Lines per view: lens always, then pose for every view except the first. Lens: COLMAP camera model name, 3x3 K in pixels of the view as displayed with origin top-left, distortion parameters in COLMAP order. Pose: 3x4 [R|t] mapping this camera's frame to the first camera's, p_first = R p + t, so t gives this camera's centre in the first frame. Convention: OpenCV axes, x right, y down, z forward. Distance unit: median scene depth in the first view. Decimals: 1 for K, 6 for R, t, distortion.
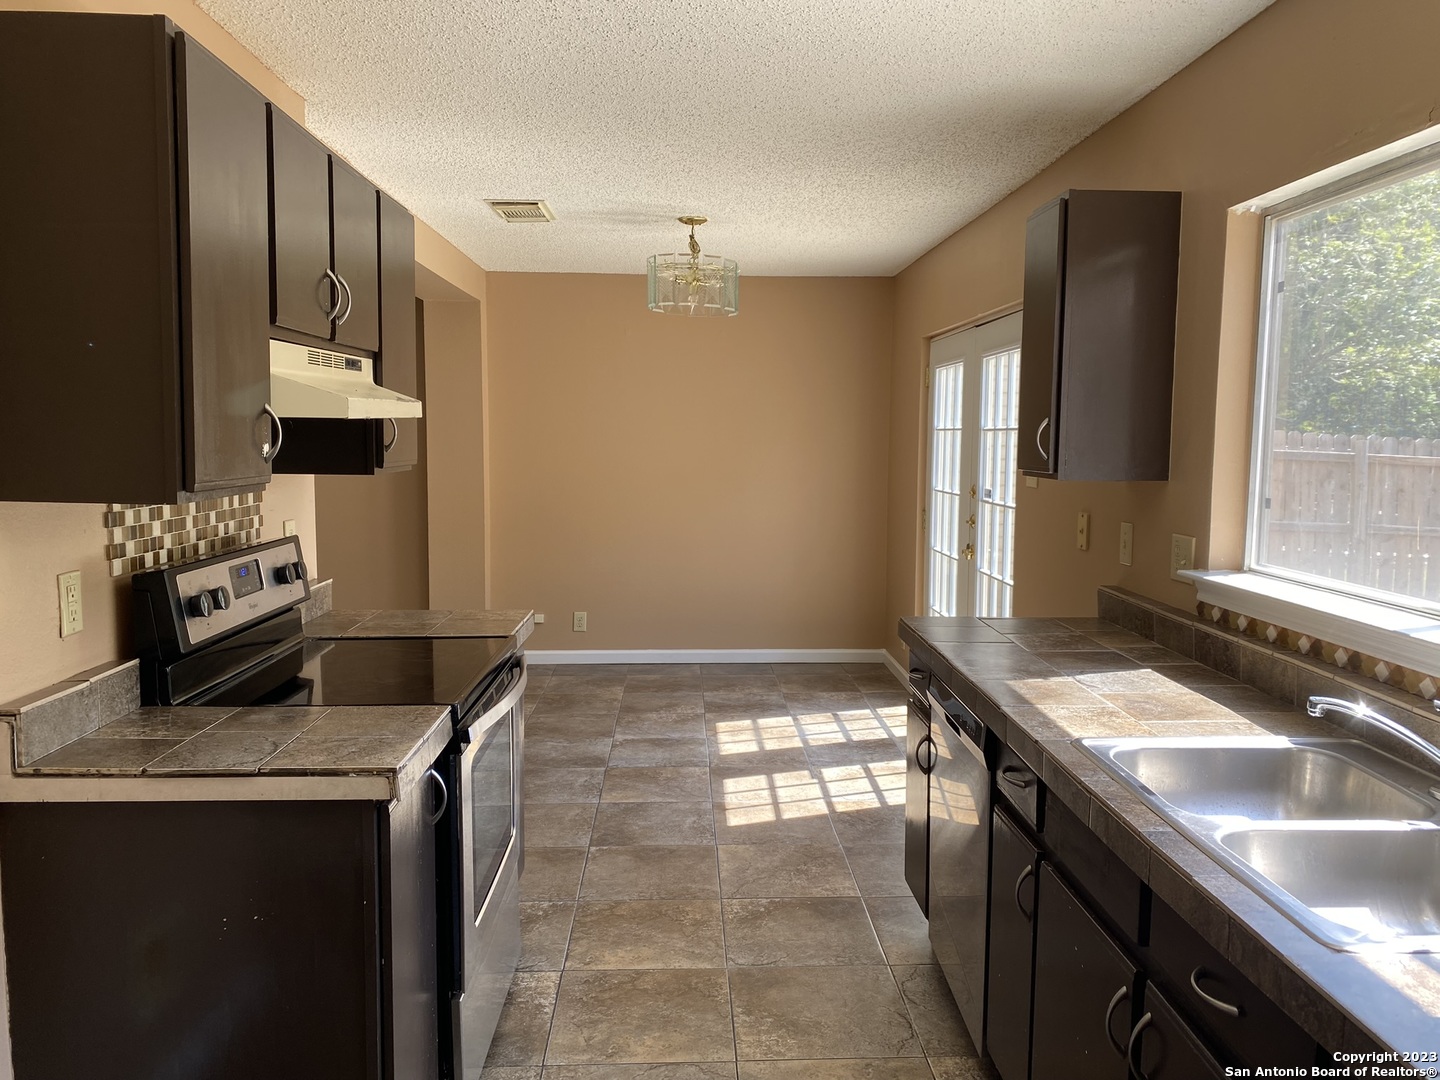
lens RADIAL K [[1089.0, 0, 721.2], [0, 1089.0, 538.5], [0, 0, 1]] dist [0.003941, -0.005272]
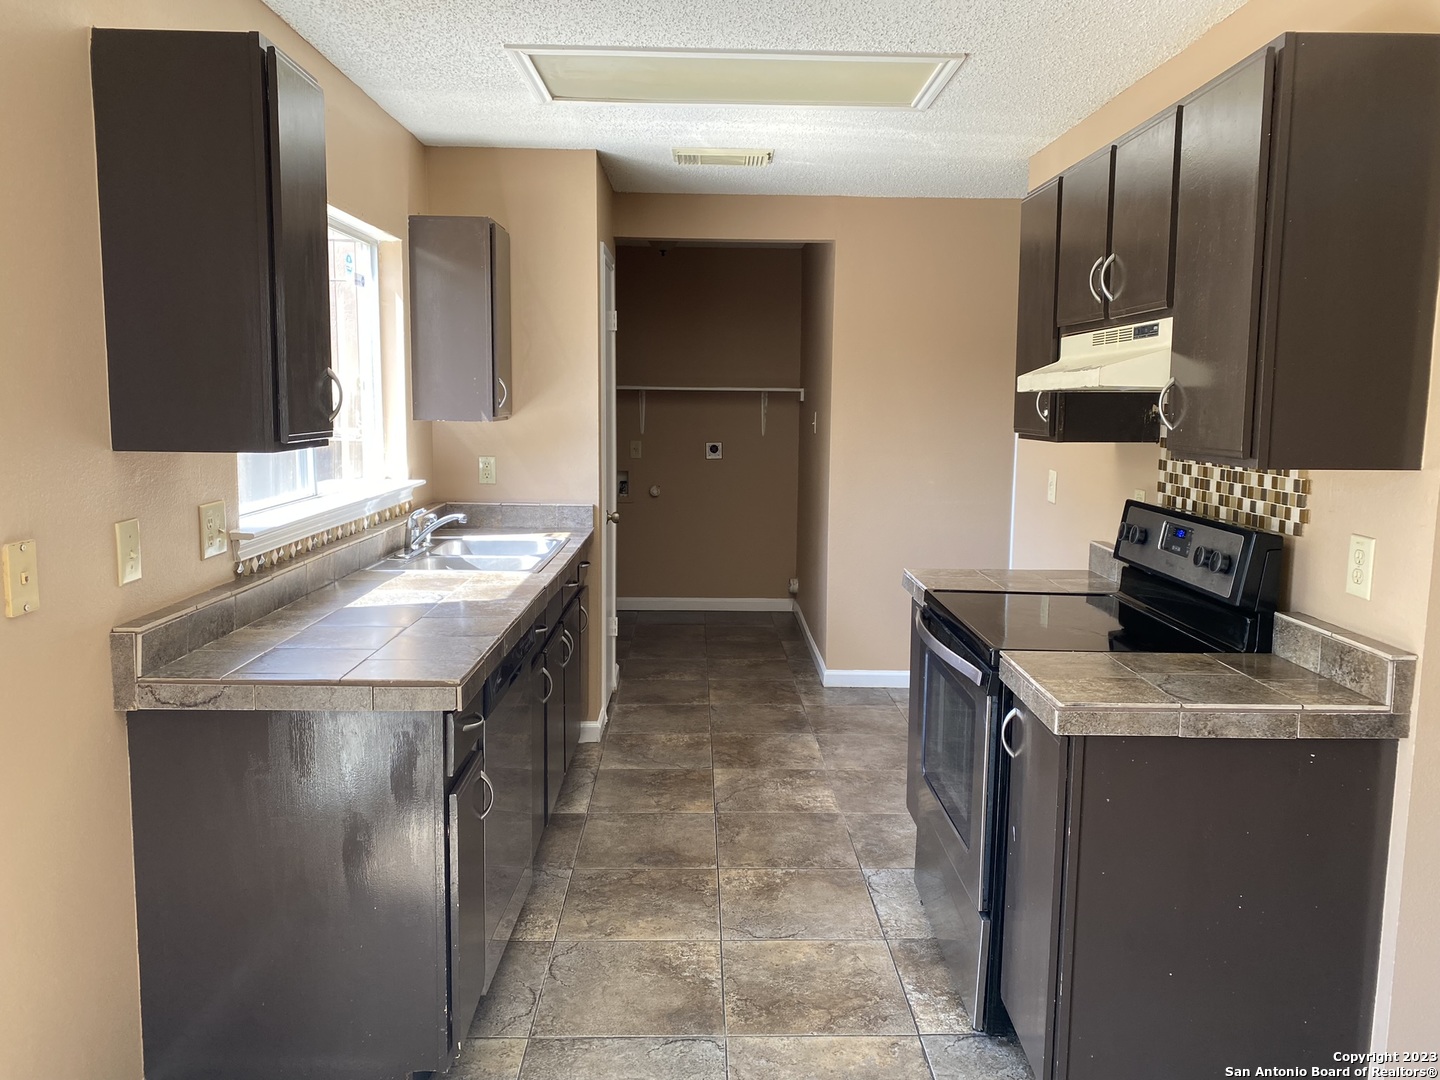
lens RADIAL K [[1089.0, 0, 721.4], [0, 1089.0, 536.0], [0, 0, 1]] dist [0.003941, -0.005272]
pose [[-0.999571, -0.025571, 0.014249, 0.007526], [-0.021676, 0.973696, 0.226817, -0.192895], [-0.019674, 0.226411, -0.973833, 1.950933]]
